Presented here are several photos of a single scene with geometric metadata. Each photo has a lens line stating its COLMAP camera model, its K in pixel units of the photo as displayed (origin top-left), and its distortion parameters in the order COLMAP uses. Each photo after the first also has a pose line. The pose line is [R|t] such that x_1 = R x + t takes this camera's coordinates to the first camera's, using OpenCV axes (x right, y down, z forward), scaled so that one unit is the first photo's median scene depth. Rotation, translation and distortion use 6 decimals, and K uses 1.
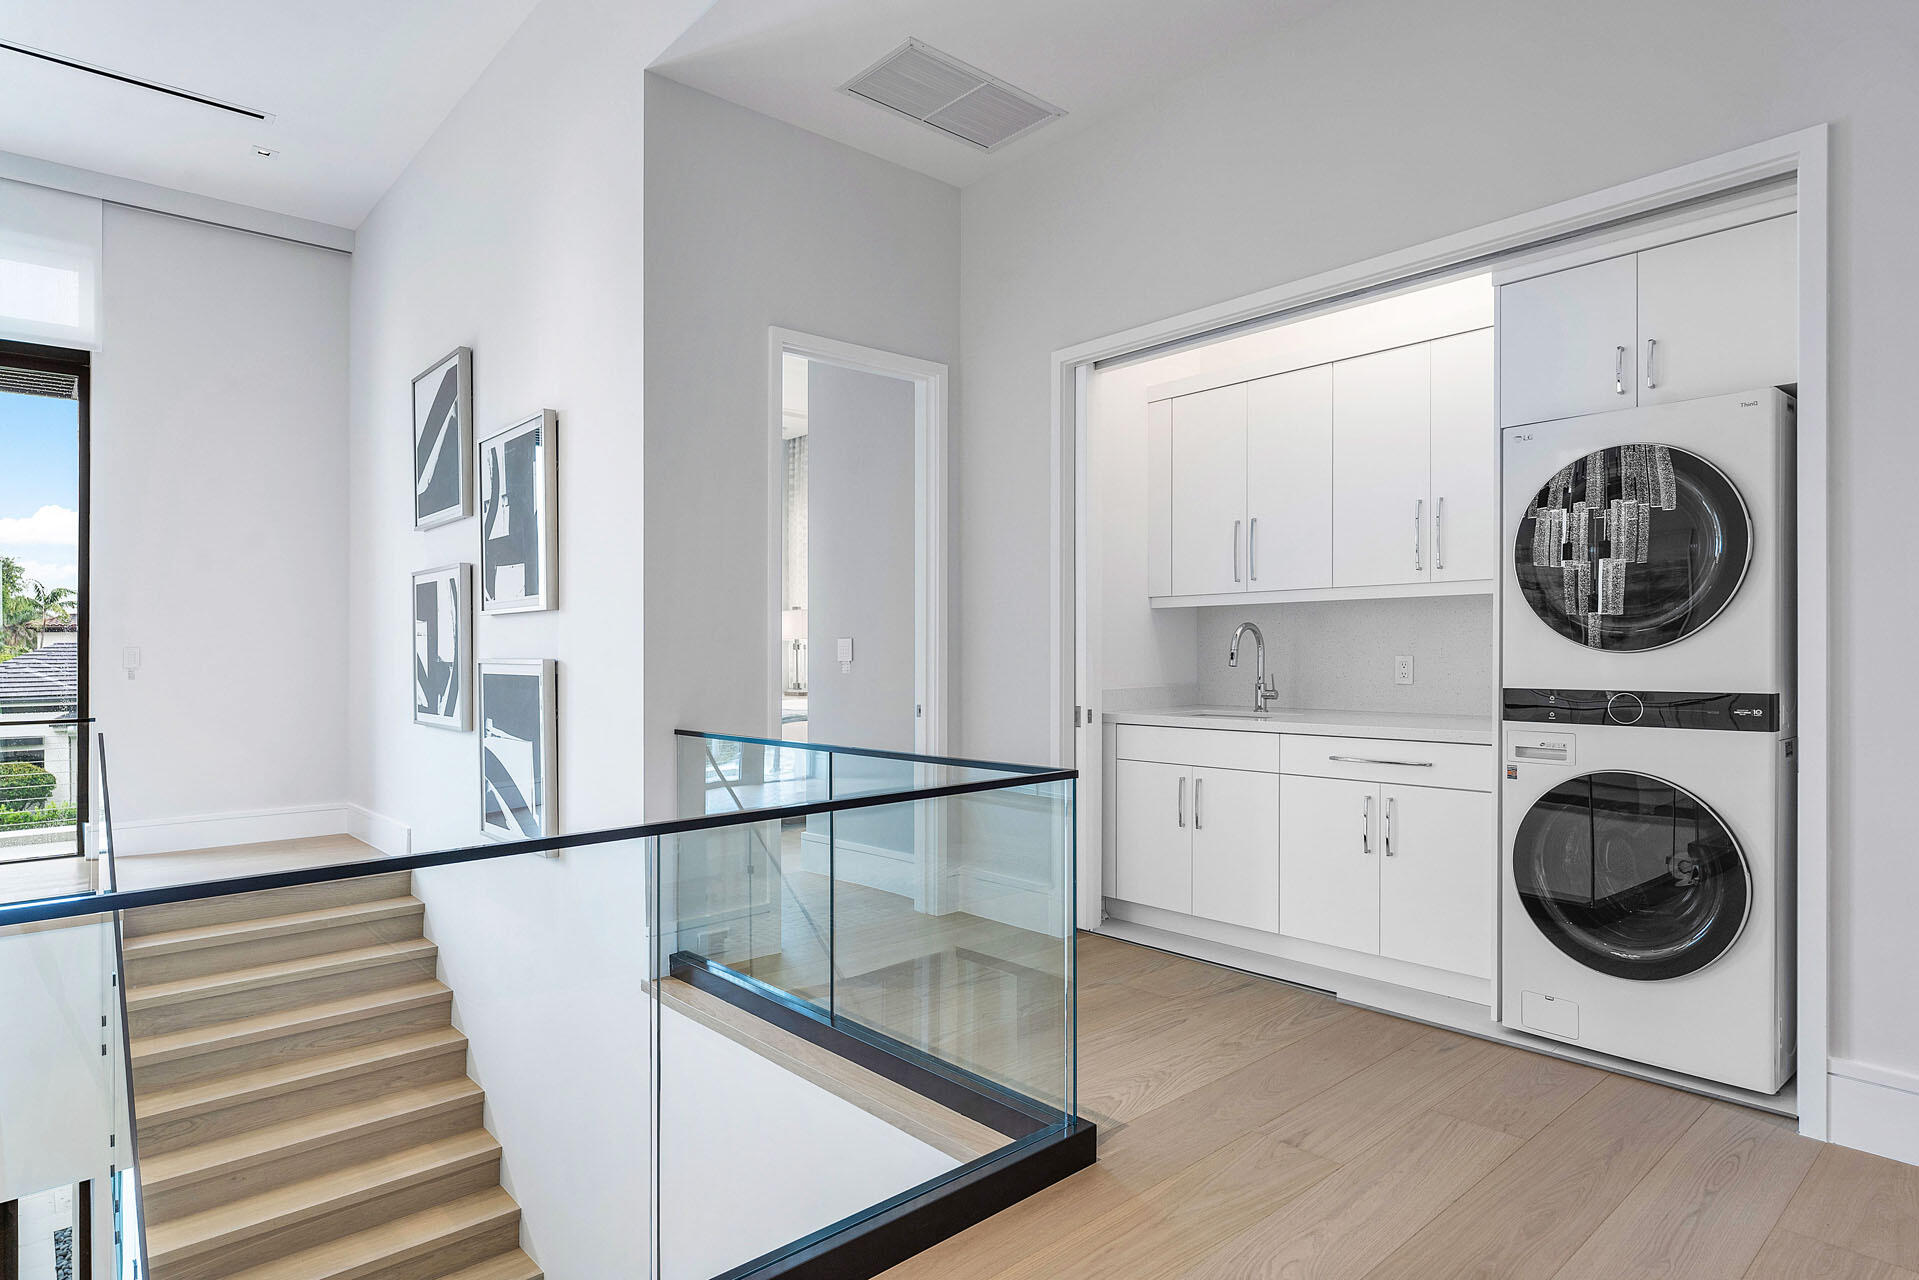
lens RADIAL K [[1061.9, 0, 955.7], [0, 1061.9, 617.7], [0, 0, 1]] dist [-0.003621, -0.000760]
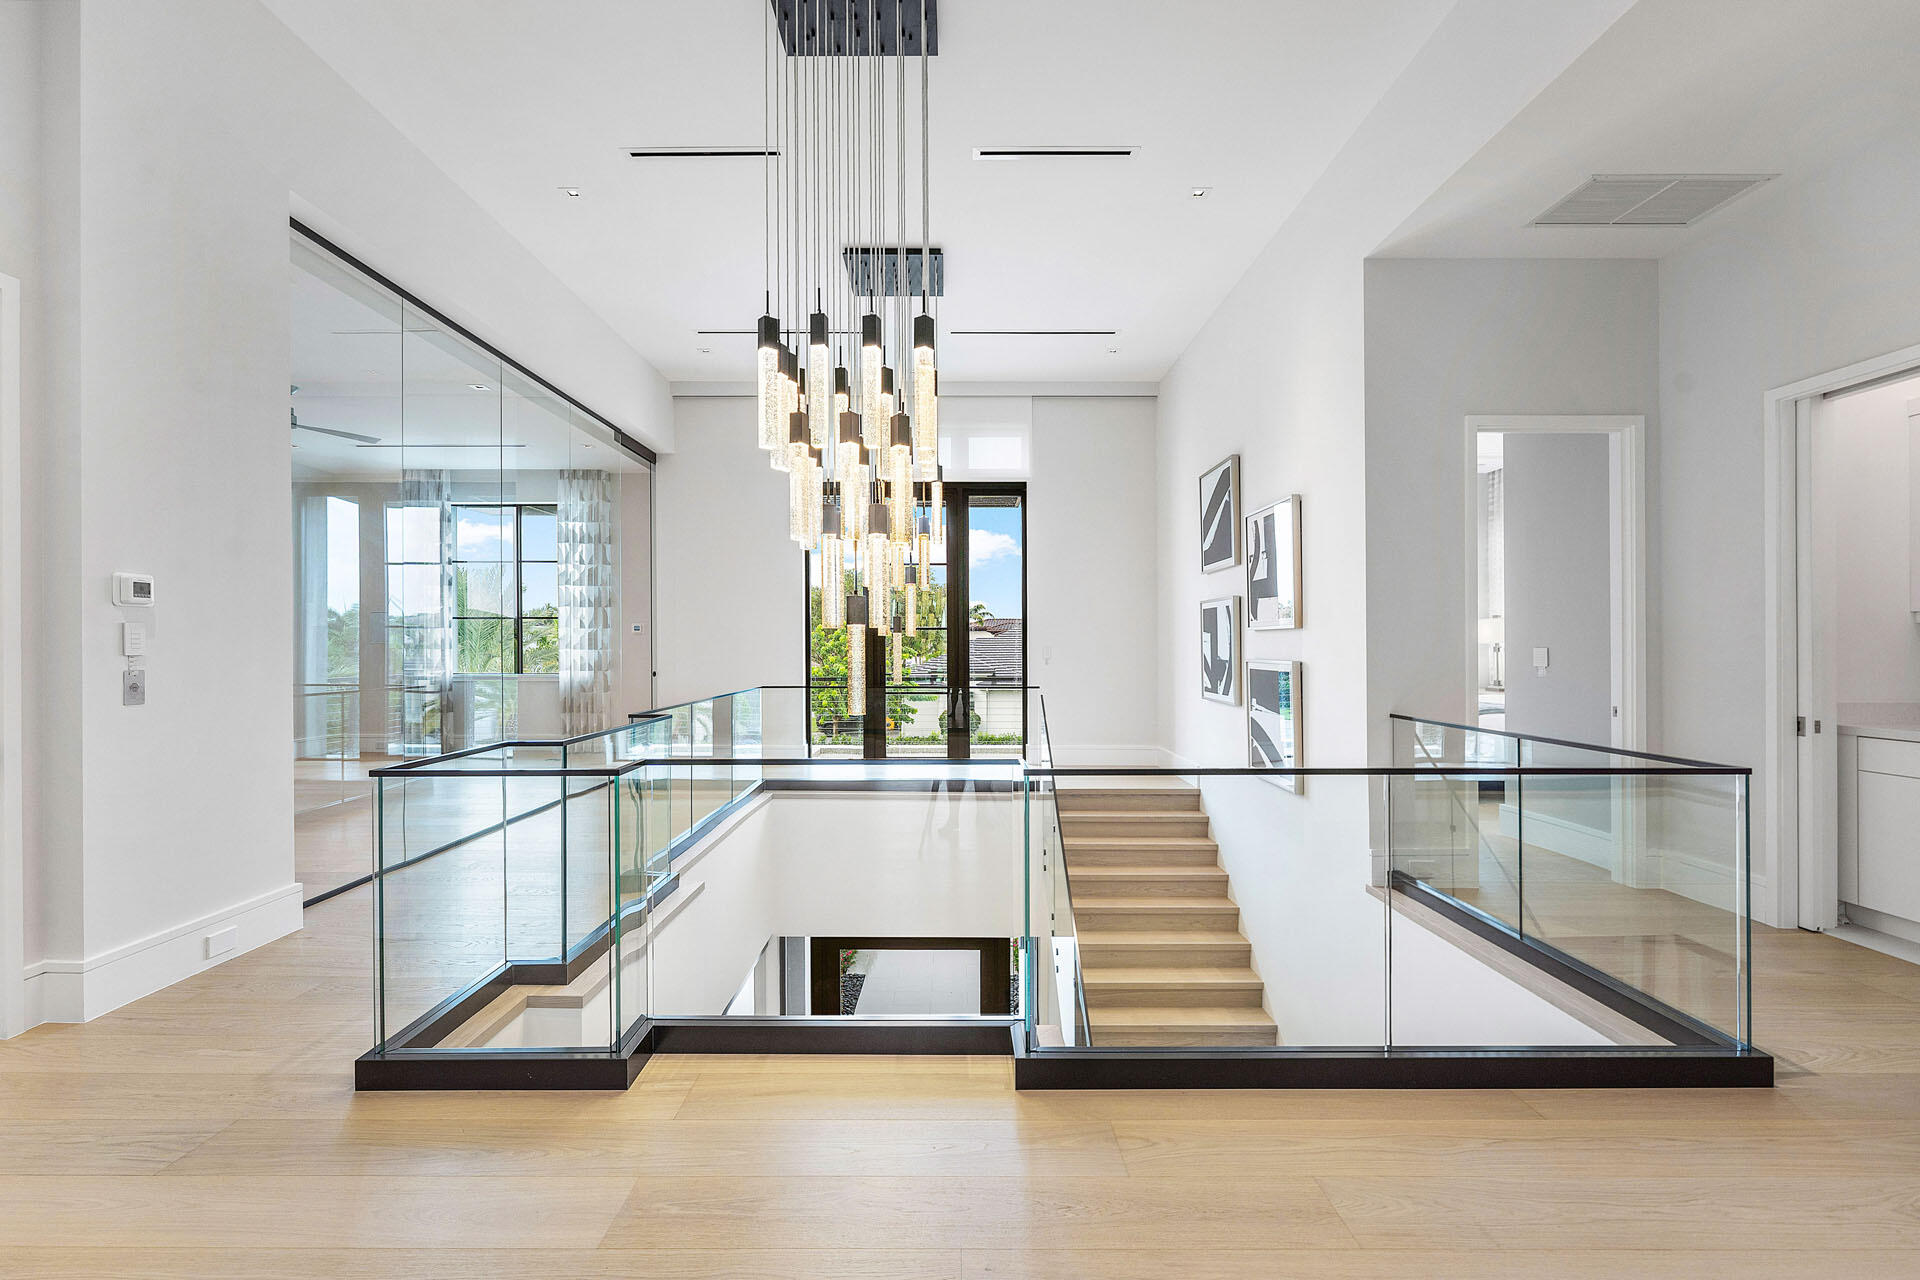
lens RADIAL K [[833.0, 0, 943.4], [0, 833.0, 628.8], [0, 0, 1]] dist [-0.002597, -0.000141]
pose [[0.738778, -0.002498, -0.673944, 0.036408], [0.011087, 0.999903, 0.008448, -0.020002], [0.673857, -0.013713, 0.738734, -0.182491]]
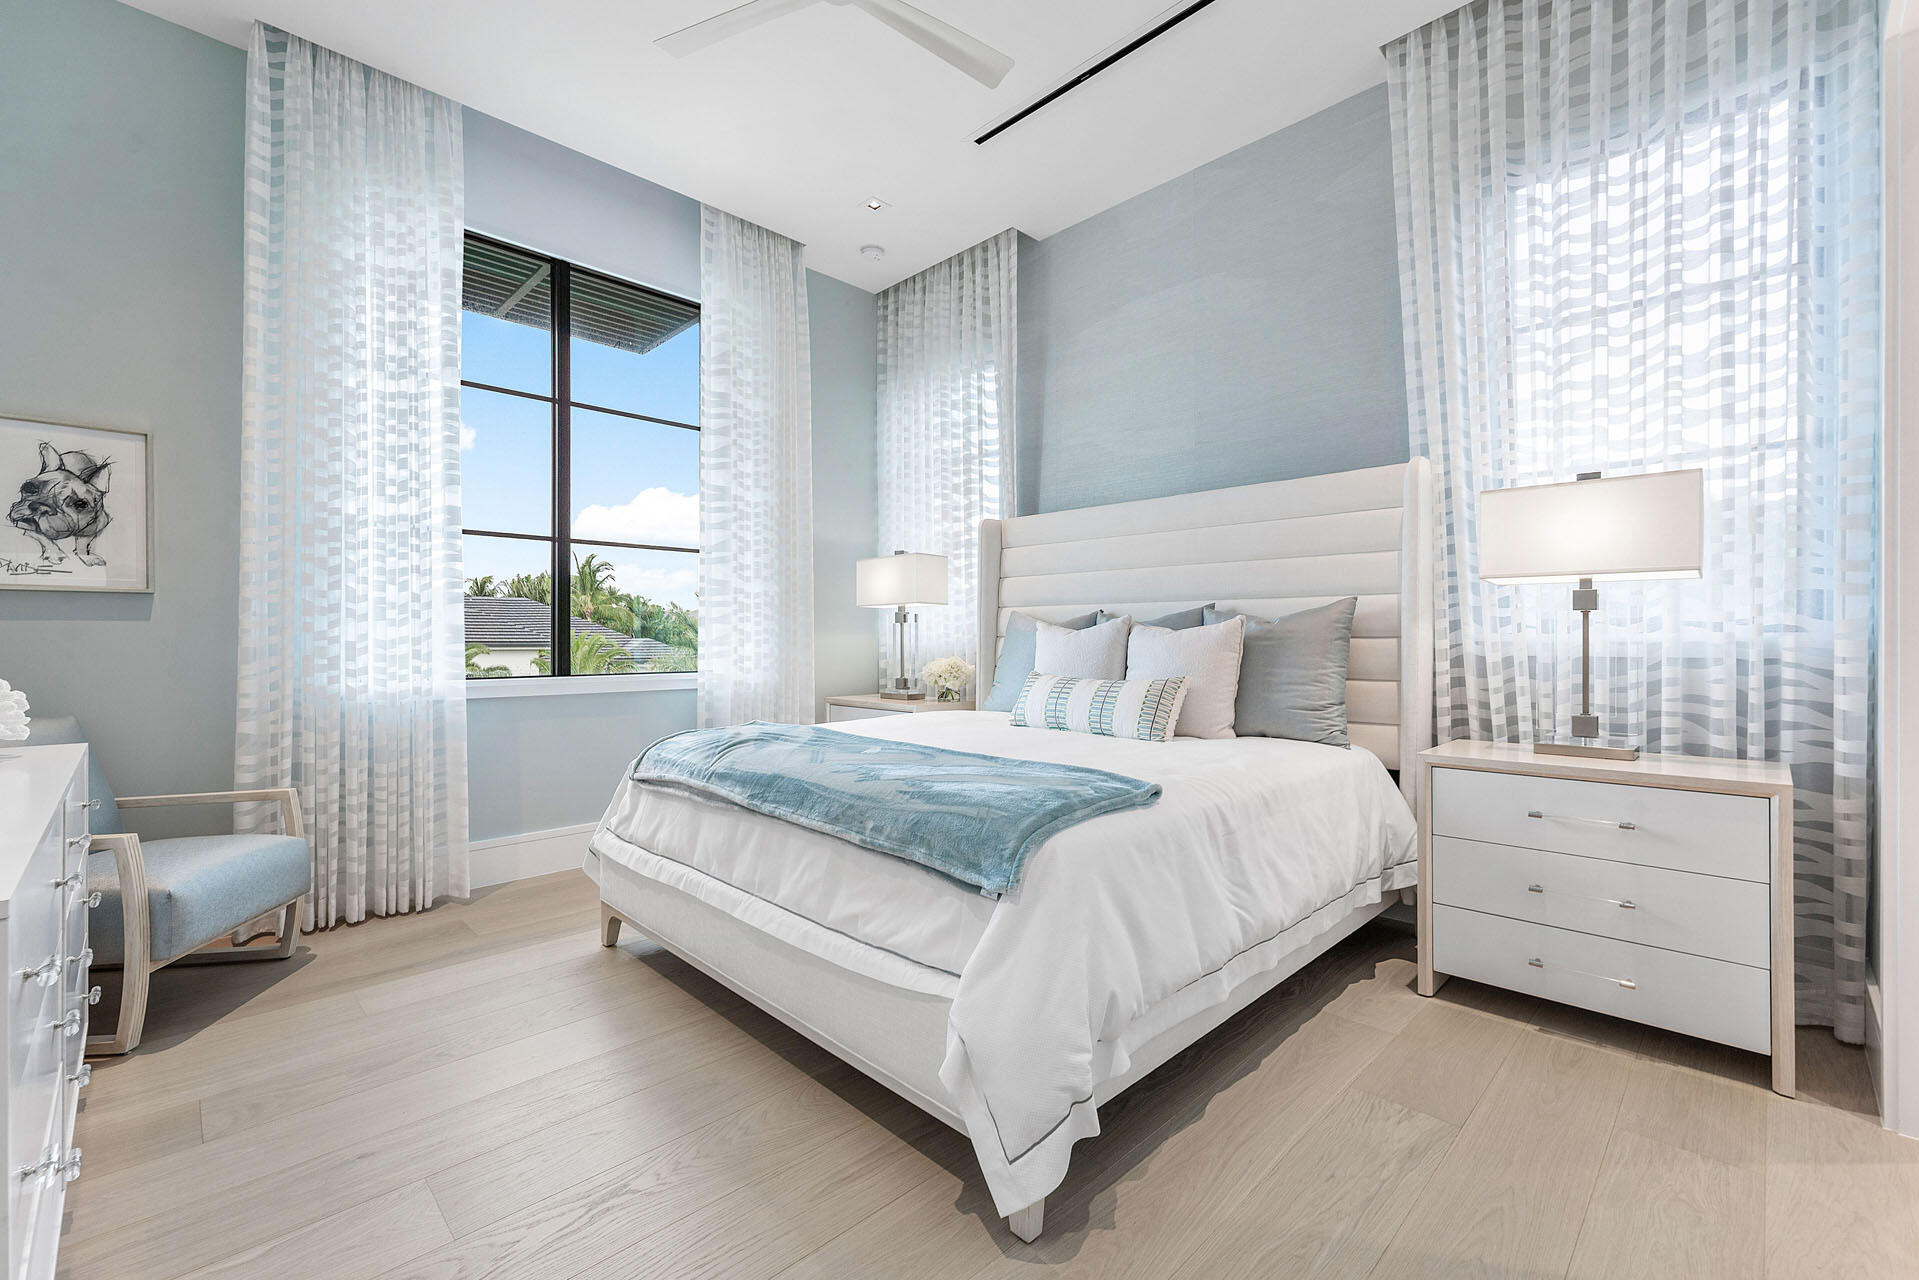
lens RADIAL K [[808.1, 0, 959.5], [0, 808.1, 640.0], [0, 0, 1]] dist [0.000789, 0.000152]
pose [[0.998210, 0.003465, 0.059712, -0.286606], [-0.004928, 0.999691, 0.024372, 0.056520], [-0.059609, -0.024623, 0.997918, 1.075102]]
